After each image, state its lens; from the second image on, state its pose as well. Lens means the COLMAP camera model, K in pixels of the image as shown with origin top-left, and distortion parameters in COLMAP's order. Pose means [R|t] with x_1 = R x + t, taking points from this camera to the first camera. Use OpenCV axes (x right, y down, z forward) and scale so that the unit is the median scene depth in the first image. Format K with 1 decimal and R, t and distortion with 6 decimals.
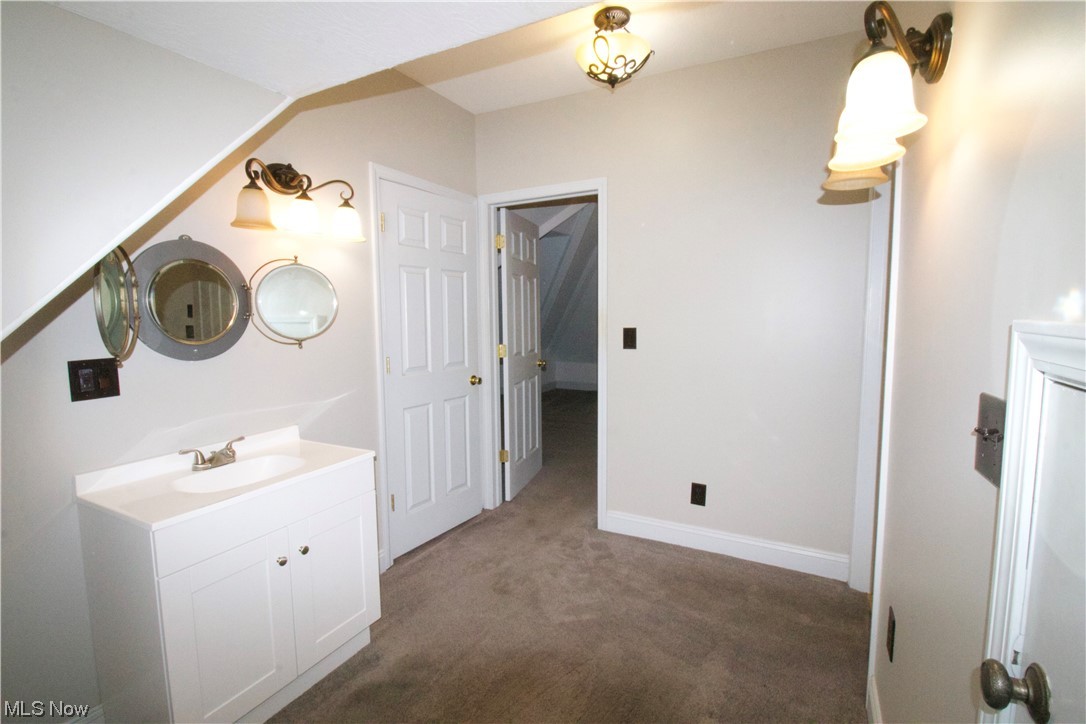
lens RADIAL K [[506.1, 0, 542.5], [0, 506.1, 359.9], [0, 0, 1]] dist [-0.001779, -0.012313]
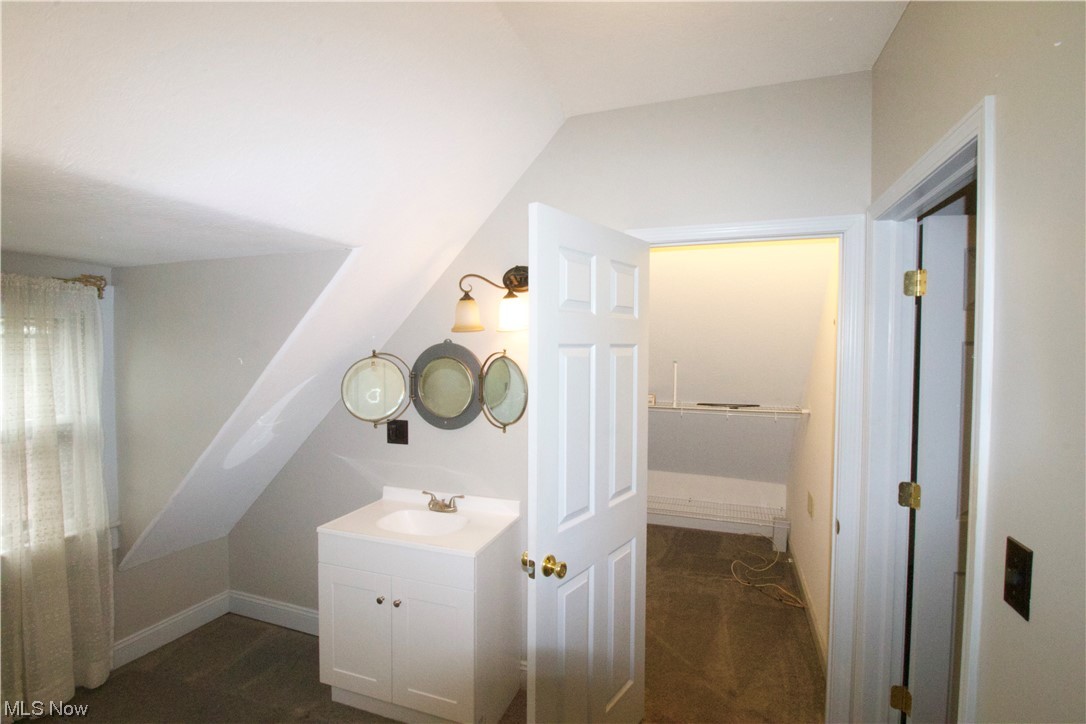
lens RADIAL K [[506.1, 0, 542.5], [0, 506.1, 359.9], [0, 0, 1]] dist [-0.001779, -0.012313]
pose [[0.144667, 0.010109, -0.989429, 0.688535], [-0.113652, 0.993500, -0.006467, -0.201856], [0.982932, 0.113386, 0.144876, 1.008426]]
